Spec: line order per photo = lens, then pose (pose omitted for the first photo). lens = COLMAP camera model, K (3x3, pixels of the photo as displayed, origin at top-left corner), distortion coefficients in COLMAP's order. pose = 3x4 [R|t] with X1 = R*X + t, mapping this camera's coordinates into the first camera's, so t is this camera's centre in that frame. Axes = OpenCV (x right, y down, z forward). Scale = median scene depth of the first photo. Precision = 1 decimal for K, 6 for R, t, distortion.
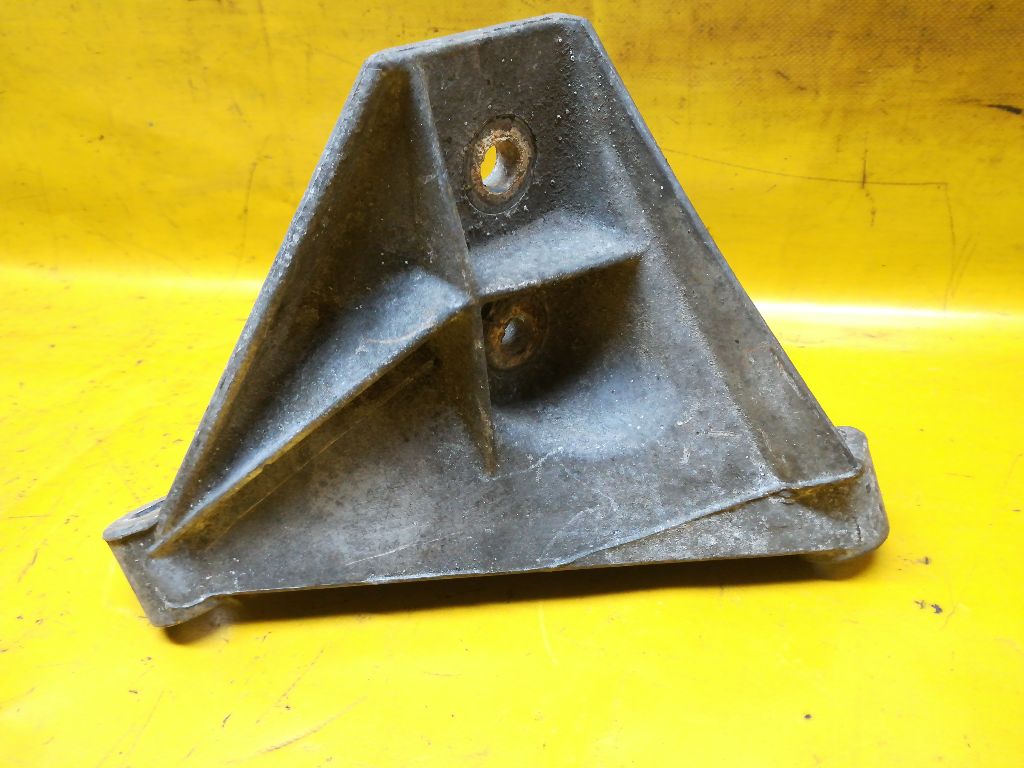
lens RADIAL K [[814.7, 0, 515.7], [0, 814.7, 380.0], [0, 0, 1]] dist [0.038229, -0.072739]
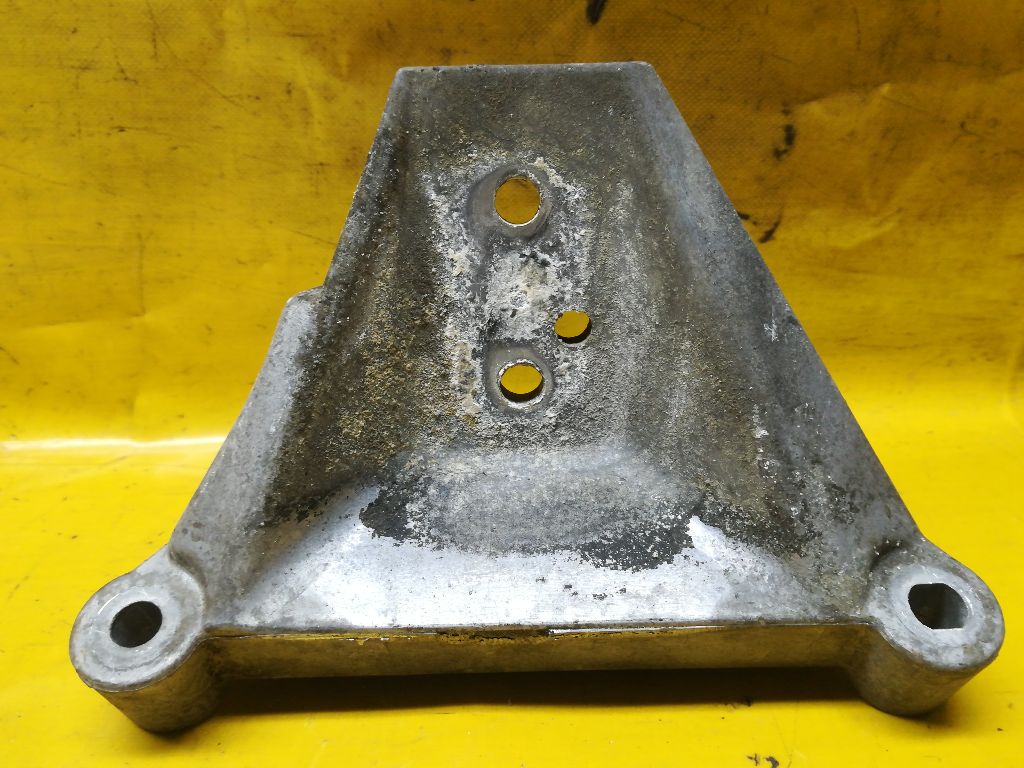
lens RADIAL K [[814.7, 0, 519.2], [0, 814.7, 374.8], [0, 0, 1]] dist [0.038229, -0.072739]
pose [[0.951271, -0.058884, 0.302683, 0.022427], [0.107656, 0.983252, -0.147059, -0.013962], [-0.288954, 0.172478, 0.941678, 0.141197]]
